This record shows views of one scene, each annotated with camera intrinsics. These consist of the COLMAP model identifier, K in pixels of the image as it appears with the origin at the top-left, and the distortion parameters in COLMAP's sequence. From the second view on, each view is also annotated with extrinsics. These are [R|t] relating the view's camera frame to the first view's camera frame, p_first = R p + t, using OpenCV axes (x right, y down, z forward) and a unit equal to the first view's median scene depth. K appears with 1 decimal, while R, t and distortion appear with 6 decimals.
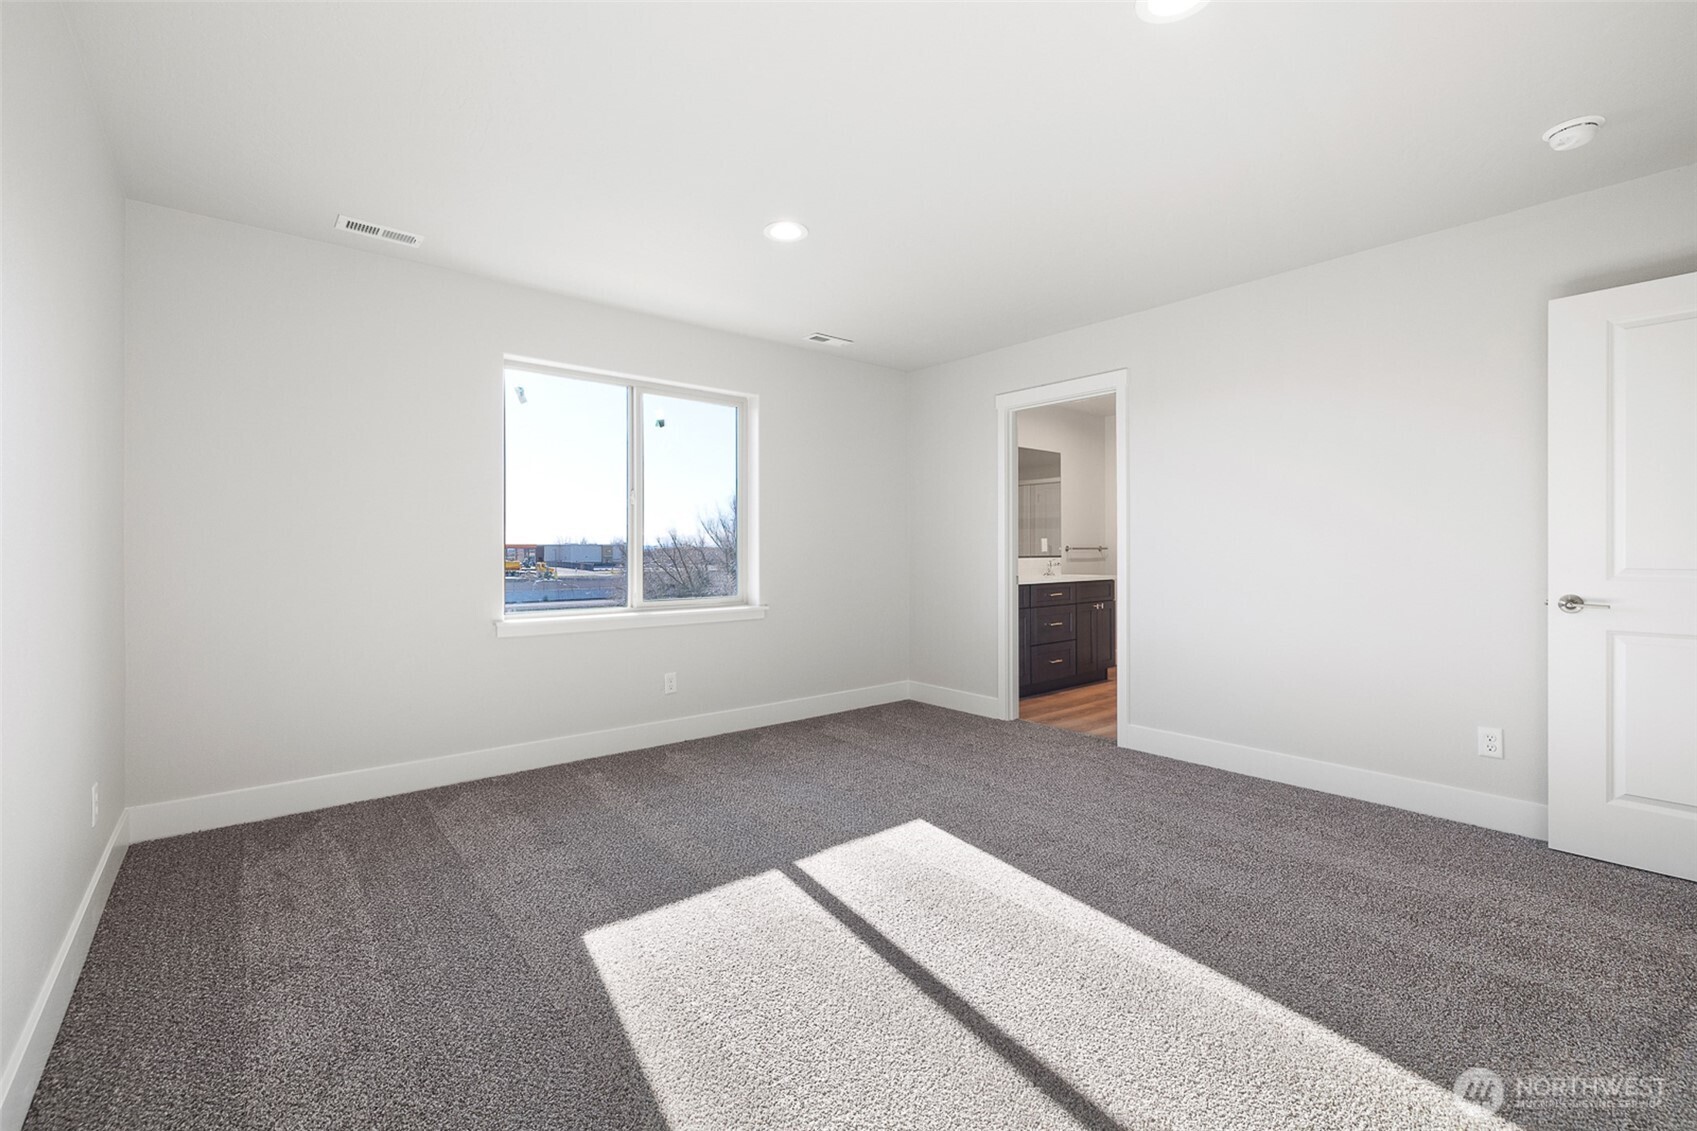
lens RADIAL K [[717.2, 0, 839.6], [0, 717.2, 558.7], [0, 0, 1]] dist [0.010520, -0.001956]
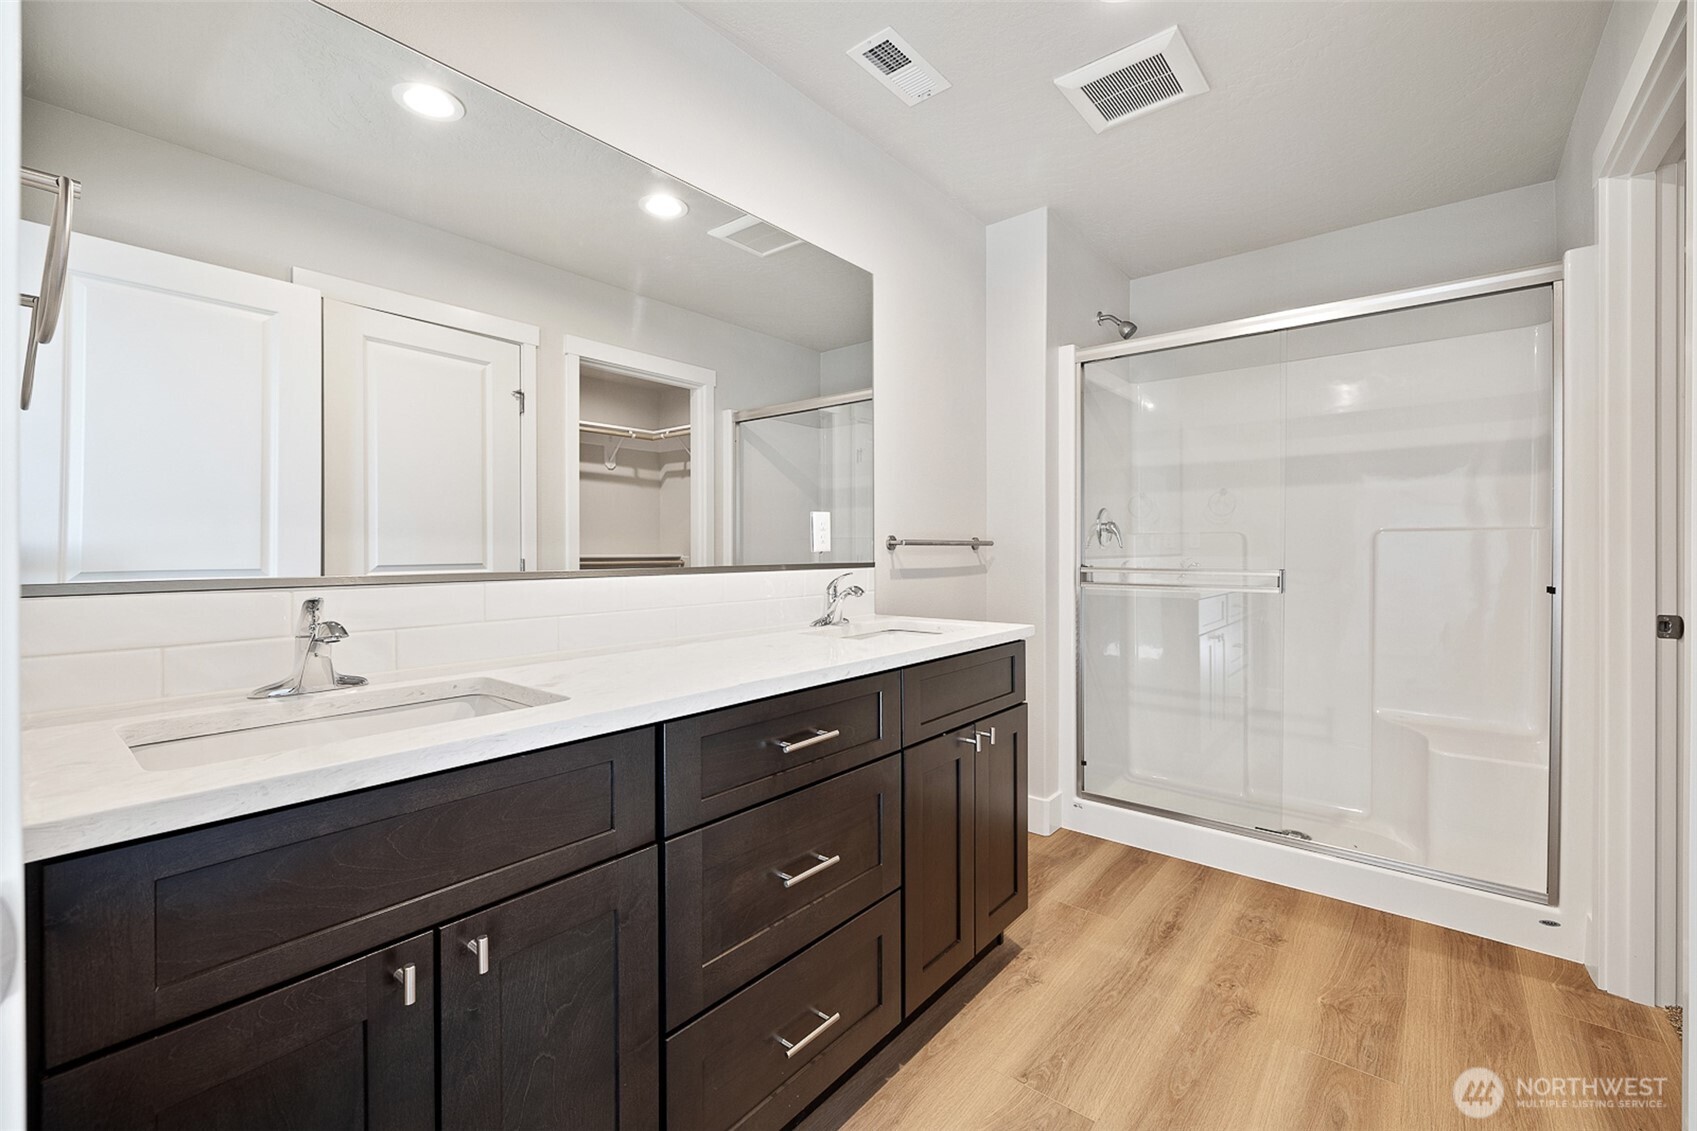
lens RADIAL K [[717.2, 0, 846.4], [0, 717.2, 559.6], [0, 0, 1]] dist [0.010520, -0.001956]
pose [[0.982073, -0.004729, 0.188442, 0.236612], [0.005069, 0.999986, -0.001324, -0.005481], [-0.188433, 0.002255, 0.982083, 0.678689]]
